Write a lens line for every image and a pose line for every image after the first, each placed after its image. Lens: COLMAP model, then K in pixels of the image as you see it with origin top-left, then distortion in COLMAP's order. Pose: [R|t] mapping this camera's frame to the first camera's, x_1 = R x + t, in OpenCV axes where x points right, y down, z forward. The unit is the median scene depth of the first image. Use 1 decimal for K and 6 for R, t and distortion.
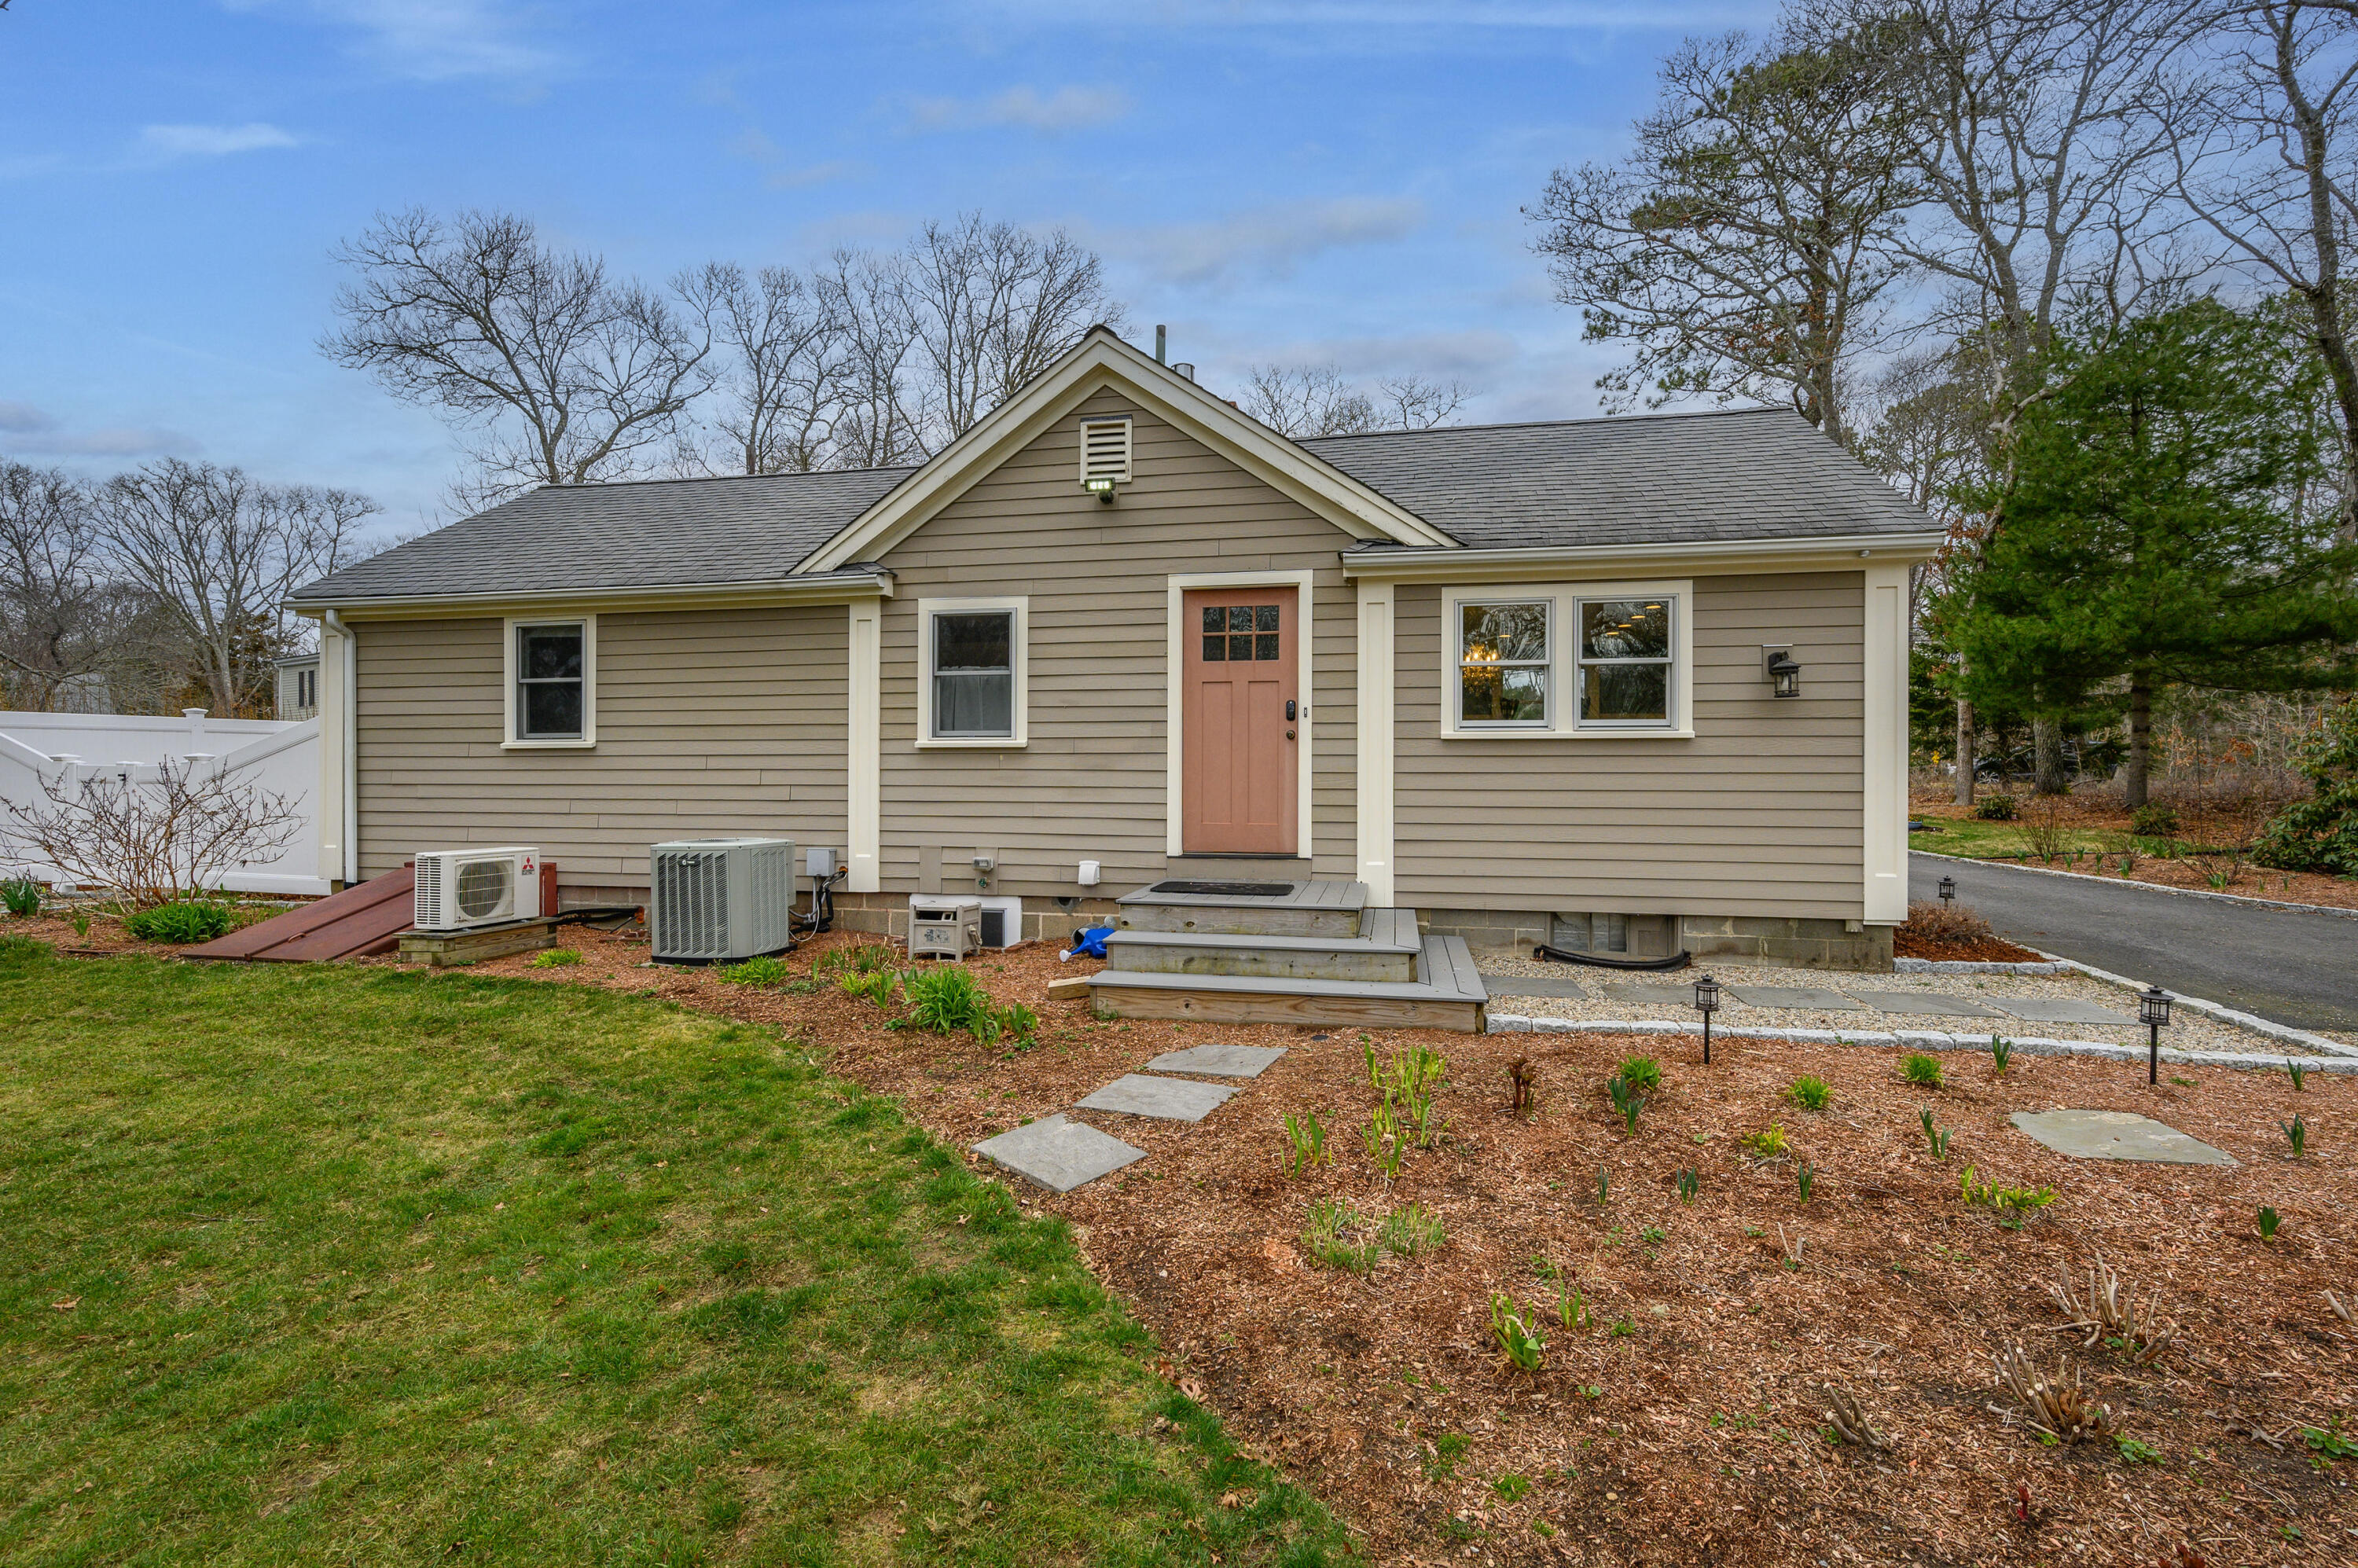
lens RADIAL K [[1080.0, 0, 1181.5], [0, 1080.0, 785.8], [0, 0, 1]] dist [-0.004324, 0.000167]
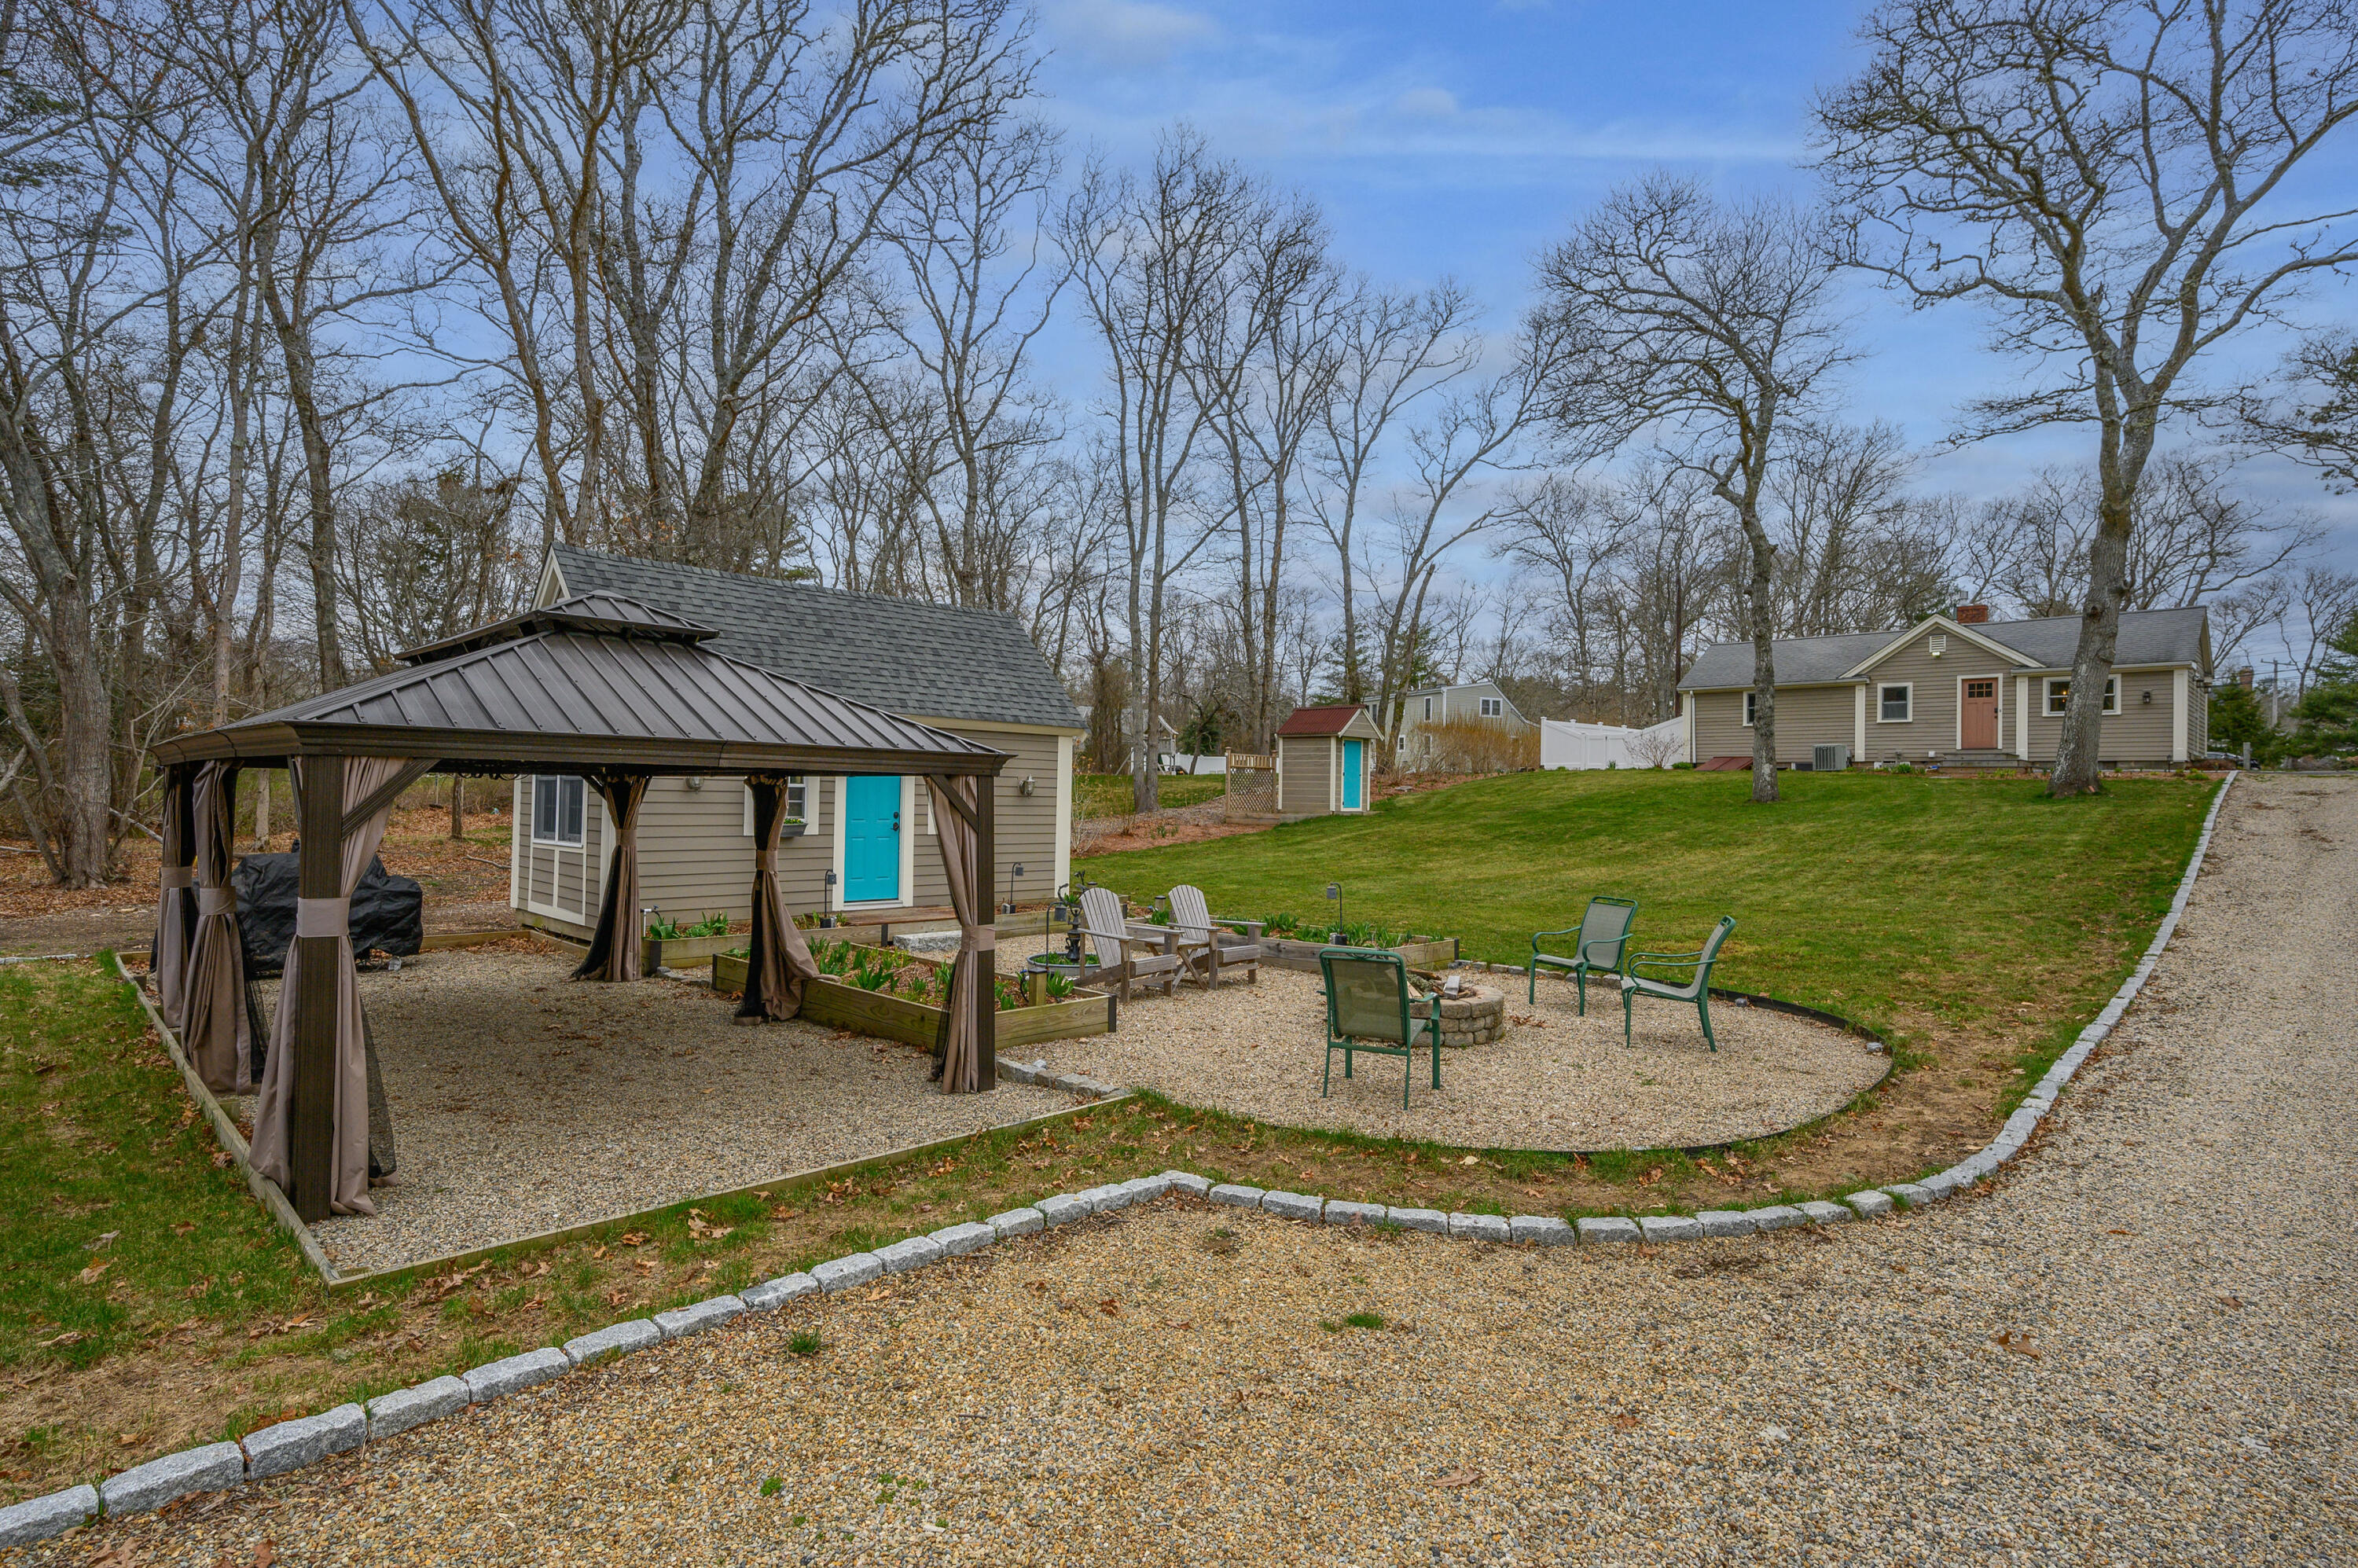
lens RADIAL K [[1161.7, 0, 1172.8], [0, 1161.7, 775.9], [0, 0, 1]] dist [-0.001230, -0.001127]
pose [[0.819791, 0.003800, -0.572651, 0.064498], [-0.014564, 0.999793, -0.014215, 0.251871], [0.572478, 0.019994, 0.819676, -3.870071]]
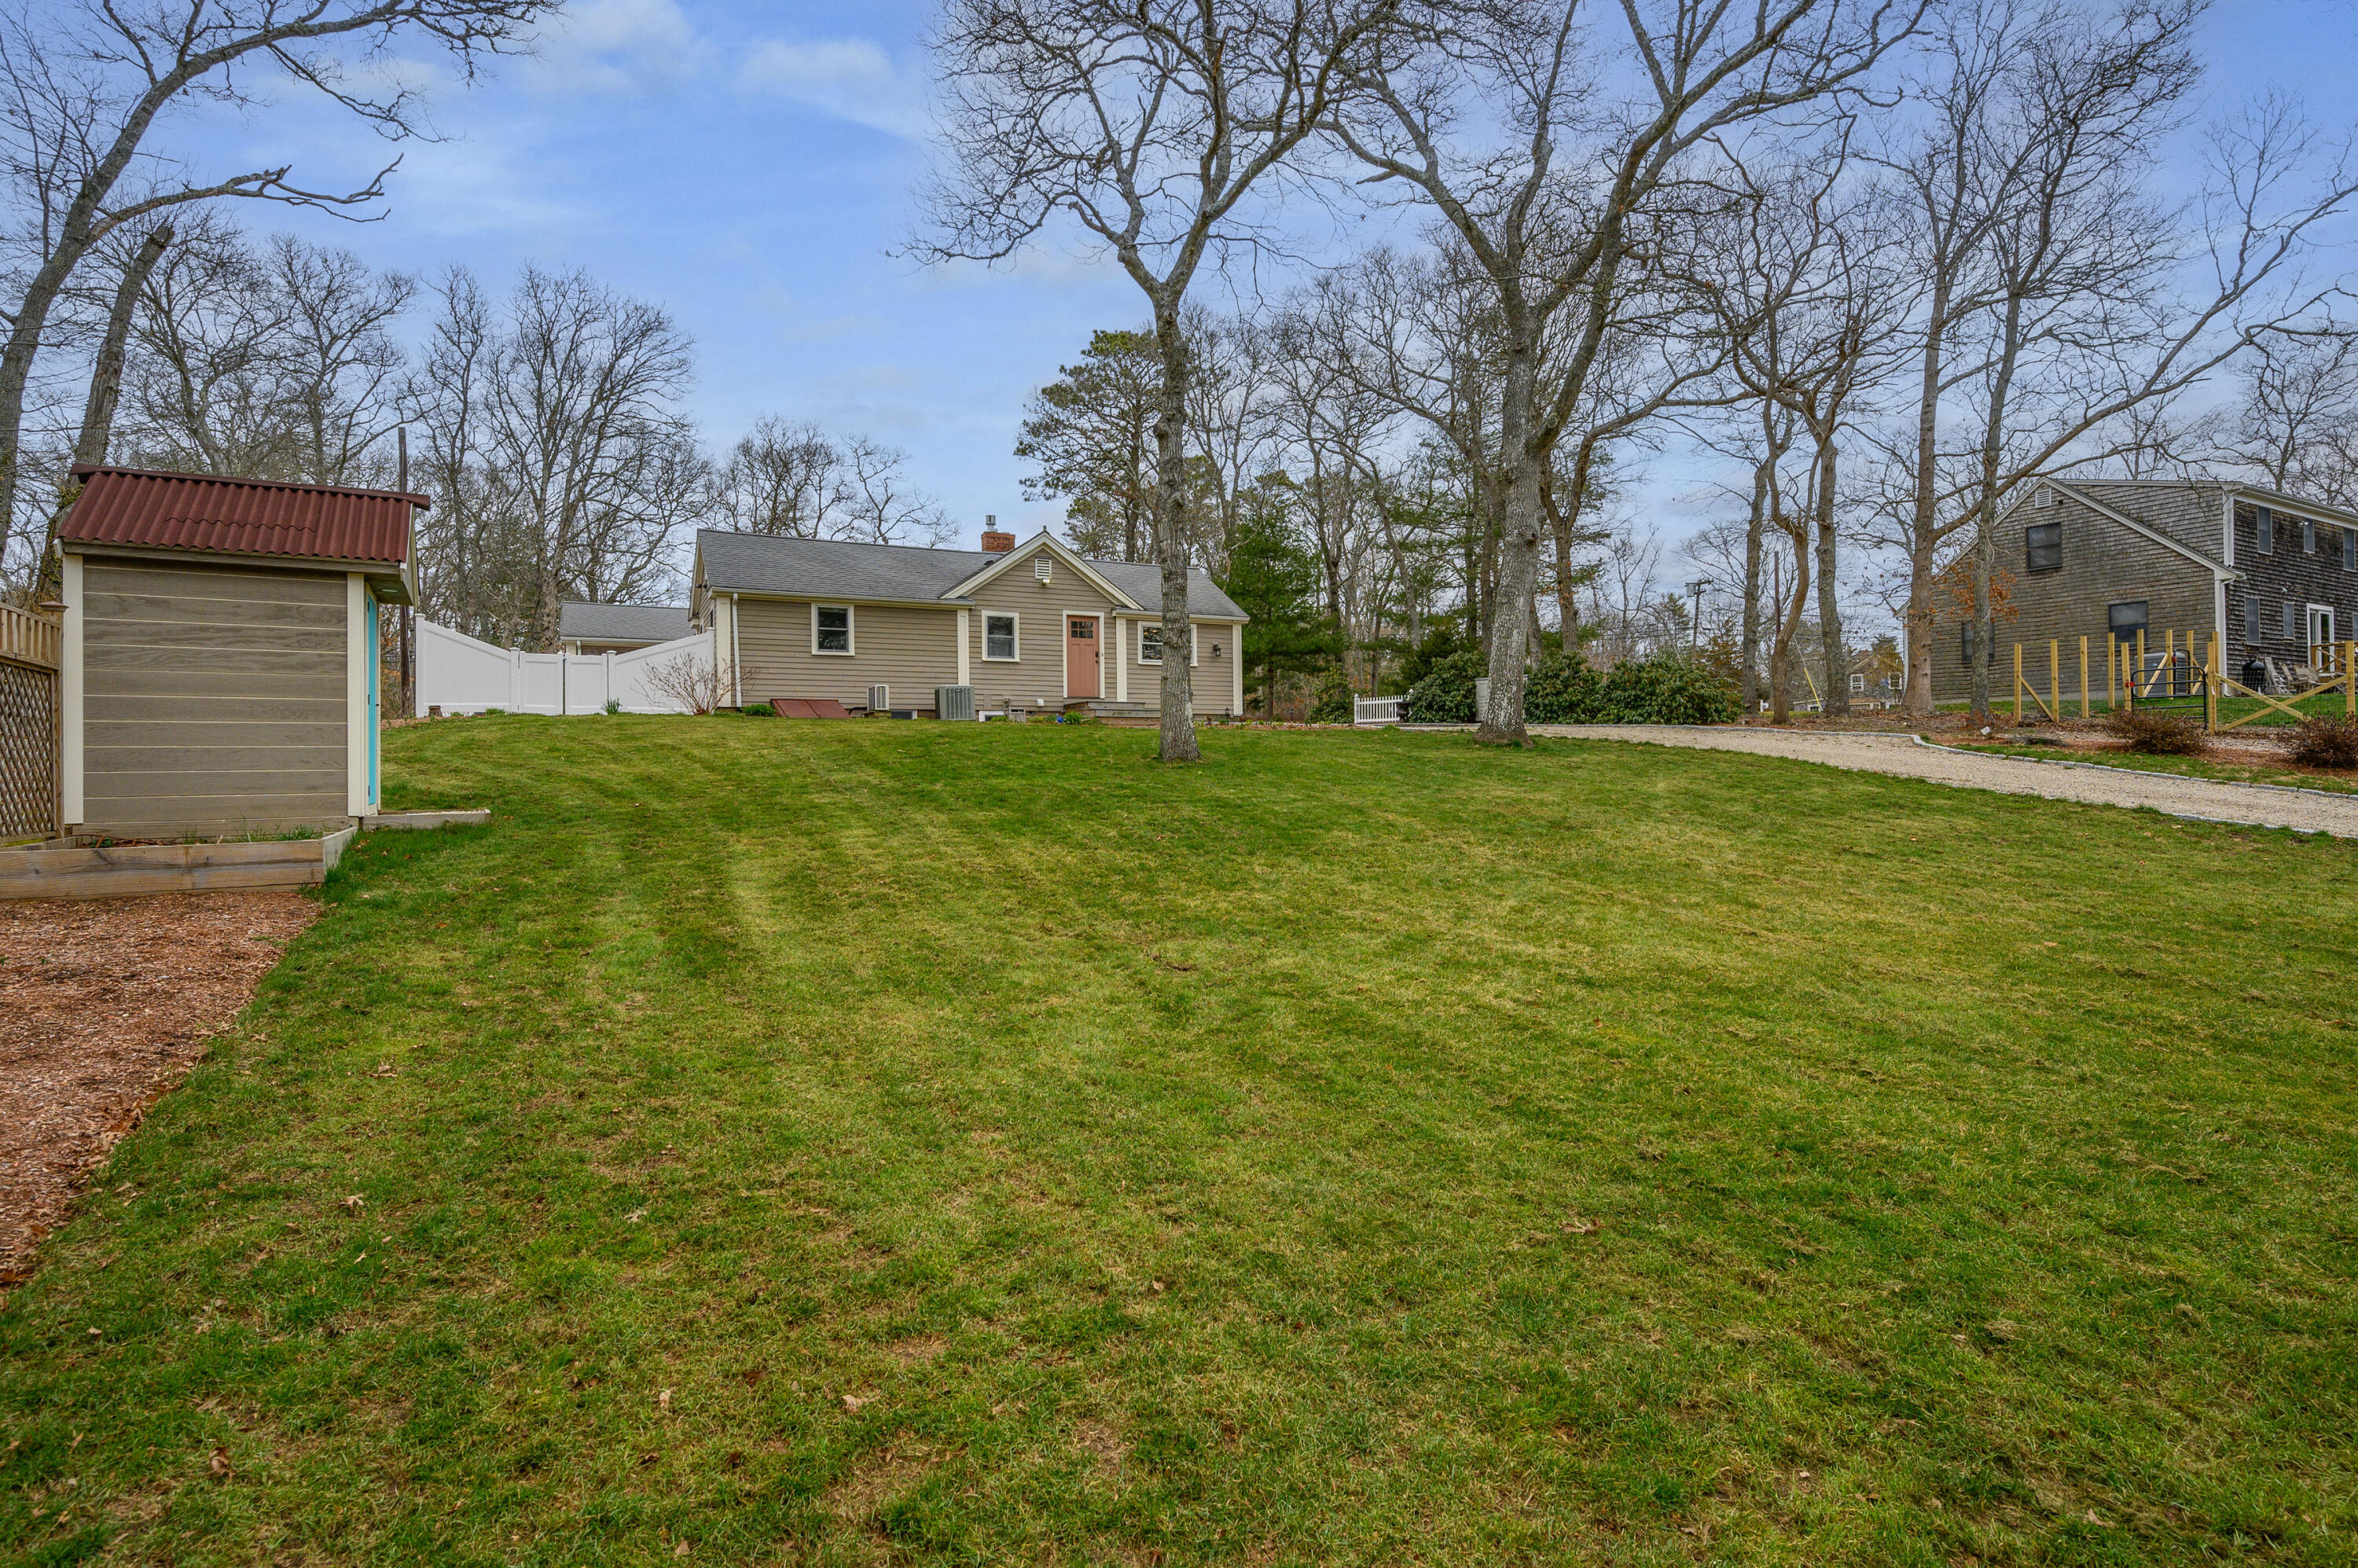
lens RADIAL K [[1161.7, 0, 1180.4], [0, 1161.7, 782.5], [0, 0, 1]] dist [-0.001230, -0.001127]
pose [[0.778550, -0.016693, 0.627361, -1.883881], [0.016206, 0.999848, 0.006493, 0.295423], [-0.627374, 0.005112, 0.778701, -1.877210]]
